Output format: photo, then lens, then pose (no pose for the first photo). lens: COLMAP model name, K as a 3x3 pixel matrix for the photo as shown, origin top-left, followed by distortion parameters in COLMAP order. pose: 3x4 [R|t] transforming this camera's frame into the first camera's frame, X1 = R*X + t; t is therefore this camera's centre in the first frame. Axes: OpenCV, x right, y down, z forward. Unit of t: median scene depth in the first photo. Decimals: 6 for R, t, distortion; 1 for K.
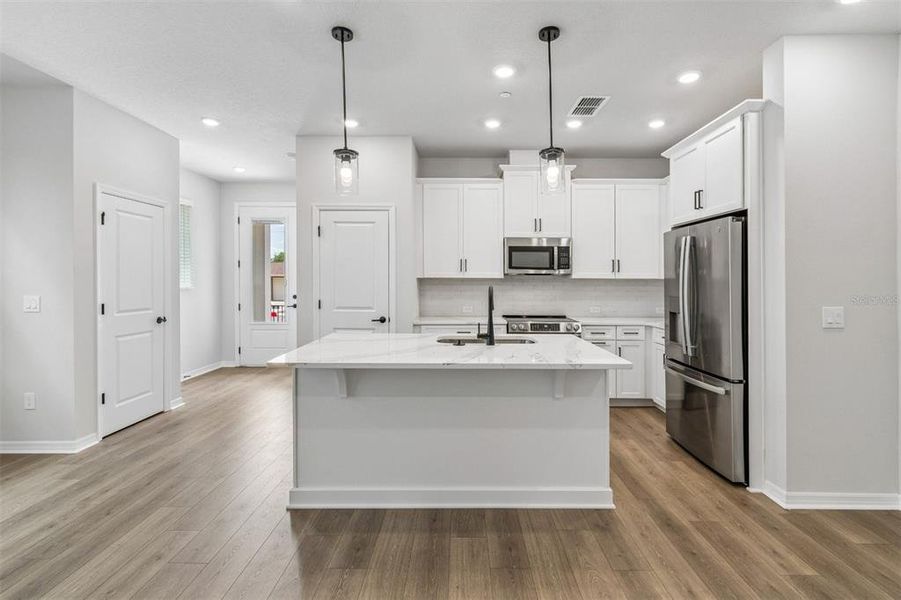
lens RADIAL K [[410.1, 0, 457.1], [0, 410.1, 282.1], [0, 0, 1]] dist [0.001952, 0.000280]
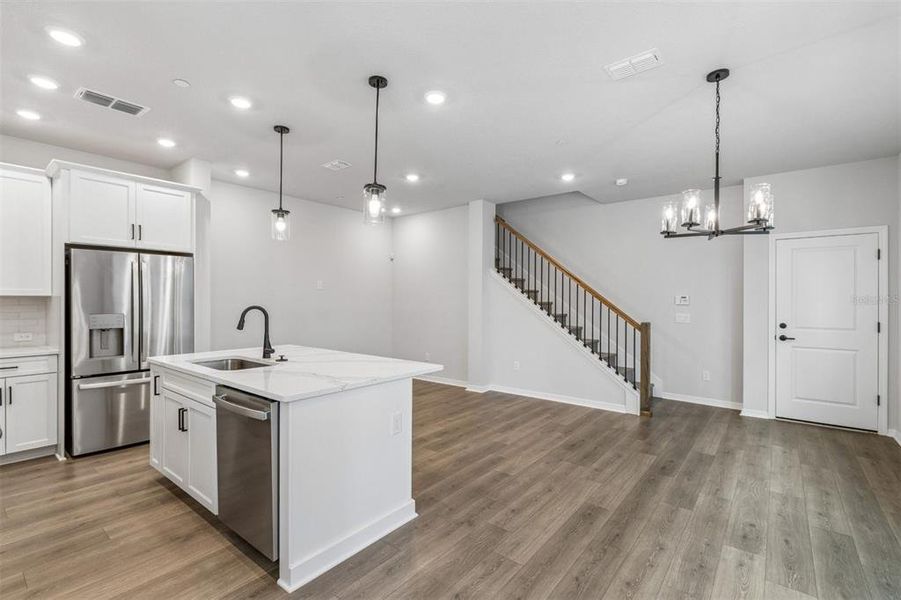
lens RADIAL K [[408.2, 0, 445.0], [0, 408.2, 299.4], [0, 0, 1]] dist [-0.000517, -0.000311]
pose [[-0.776502, -0.009294, 0.630046, -0.659856], [-0.005797, 0.999954, 0.007607, -0.012696], [-0.630088, 0.002255, -0.776520, 1.030859]]
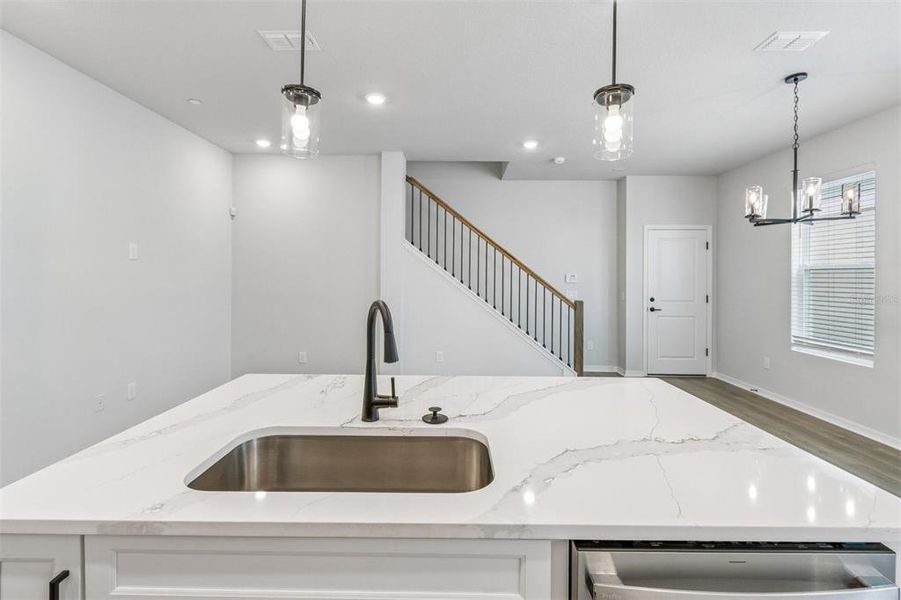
lens RADIAL K [[413.7, 0, 453.1], [0, 413.7, 274.6], [0, 0, 1]] dist [0.002391, -0.000008]
pose [[-0.999902, -0.012823, 0.005610, -0.010730], [-0.012824, 0.999918, -0.000193, -0.012703], [-0.005607, -0.000265, -0.999984, 0.984725]]
